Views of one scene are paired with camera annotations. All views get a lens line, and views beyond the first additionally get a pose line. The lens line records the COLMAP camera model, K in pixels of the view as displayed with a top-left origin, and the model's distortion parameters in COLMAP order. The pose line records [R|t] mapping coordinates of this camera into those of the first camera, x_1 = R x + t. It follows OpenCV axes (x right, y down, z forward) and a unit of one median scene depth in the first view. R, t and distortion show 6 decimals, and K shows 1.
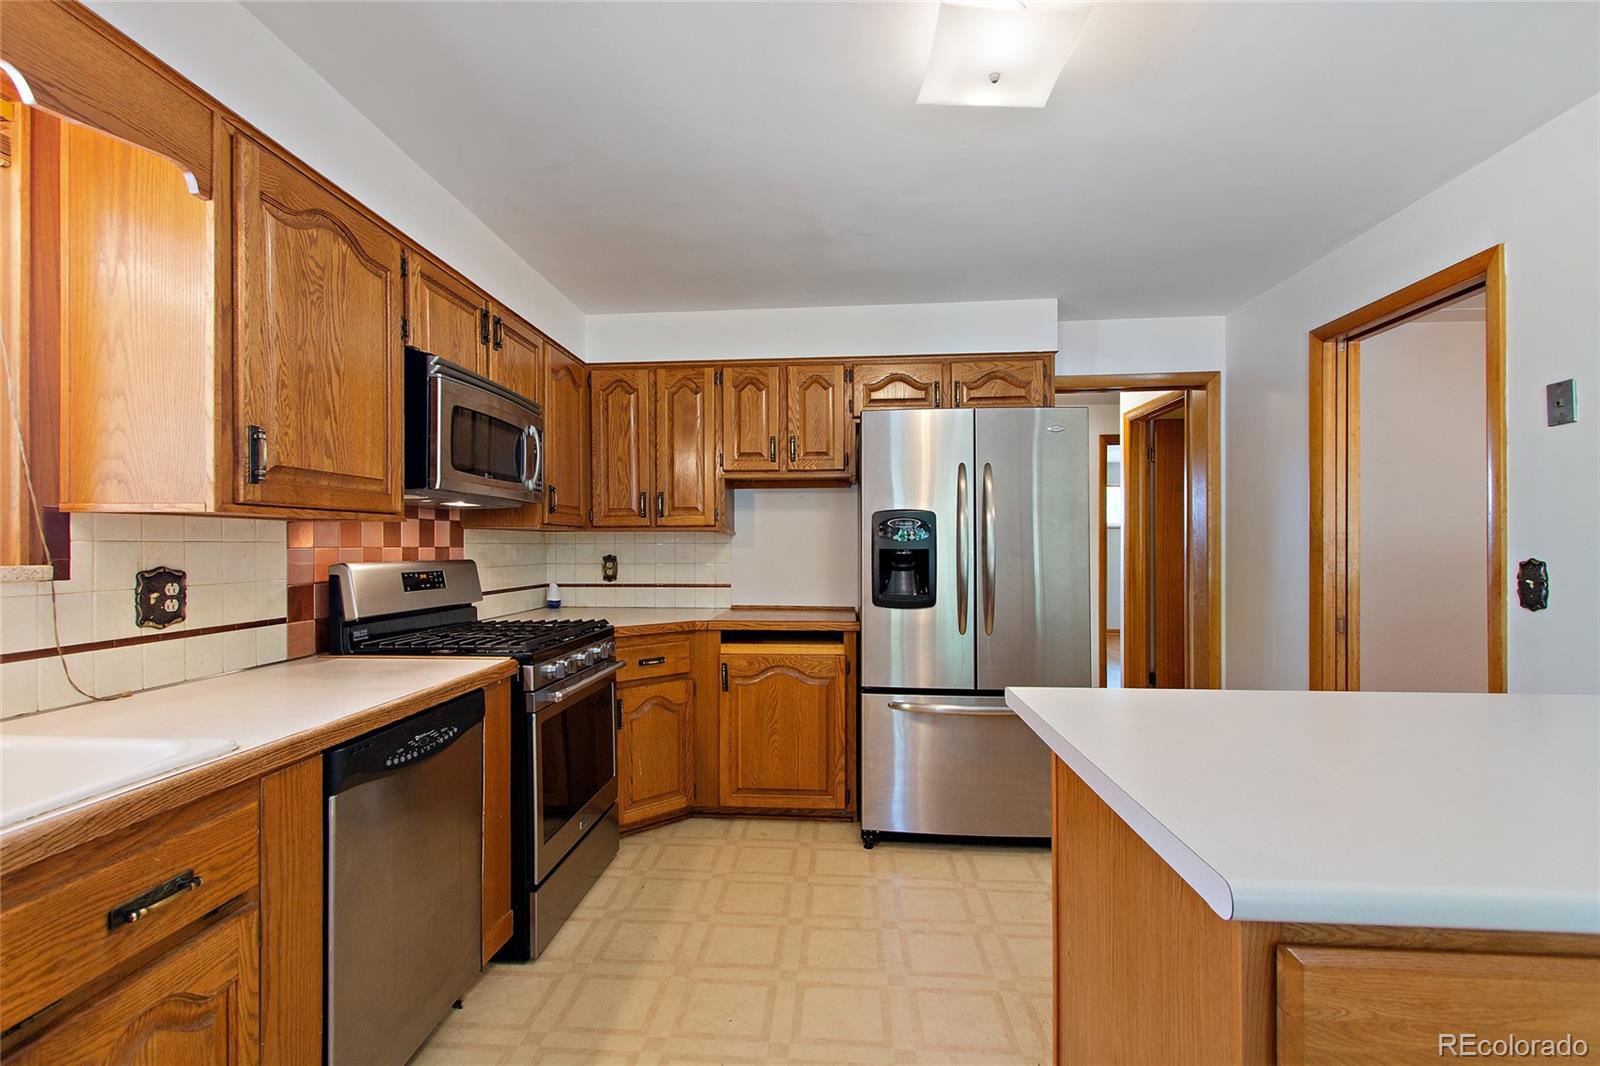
lens RADIAL K [[716.2, 0, 799.8], [0, 716.2, 544.5], [0, 0, 1]] dist [-0.003960, -0.001719]
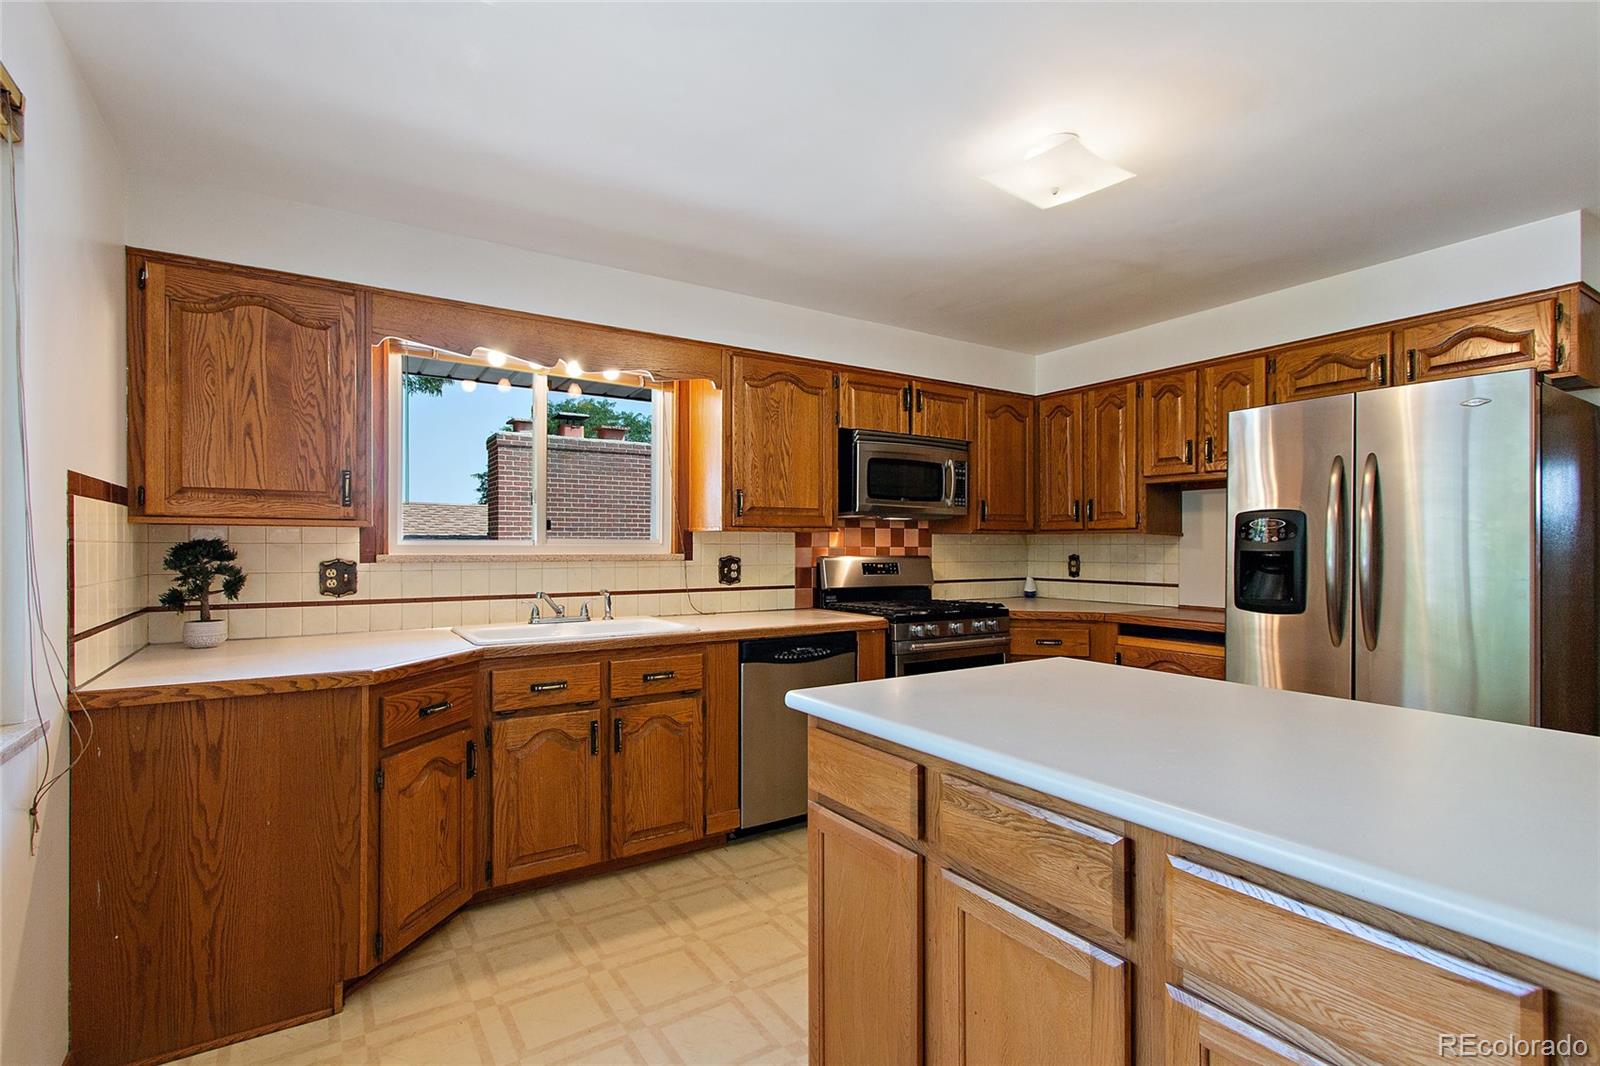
lens RADIAL K [[716.2, 0, 784.1], [0, 716.2, 538.9], [0, 0, 1]] dist [-0.003960, -0.001719]
pose [[0.611204, -0.004590, -0.791460, 0.540019], [-0.000835, 0.999979, -0.006444, -0.003215], [0.791473, 0.004600, 0.611187, -0.103819]]
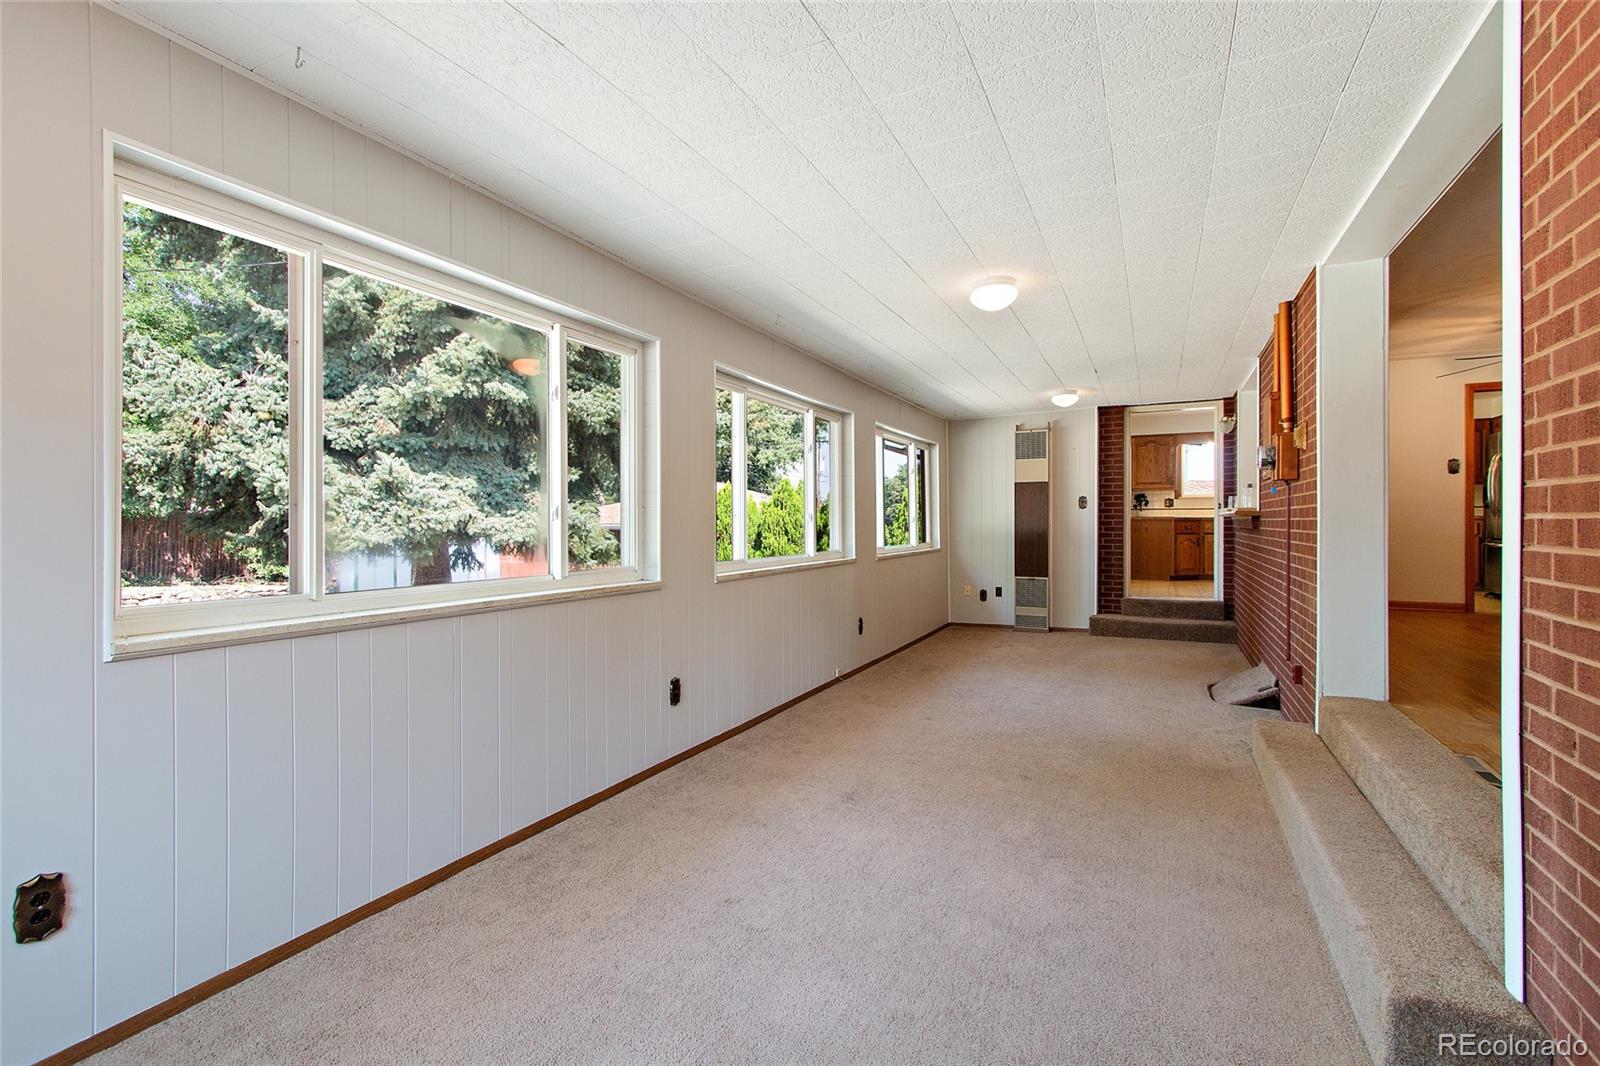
lens RADIAL K [[716.2, 0, 796.9], [0, 716.2, 521.9], [0, 0, 1]] dist [-0.003960, -0.001719]
pose [[-0.383845, 0.003849, -0.923389, 3.544008], [0.000323, 0.999992, 0.004034, 0.120131], [0.923397, 0.001250, -0.383843, -0.347394]]
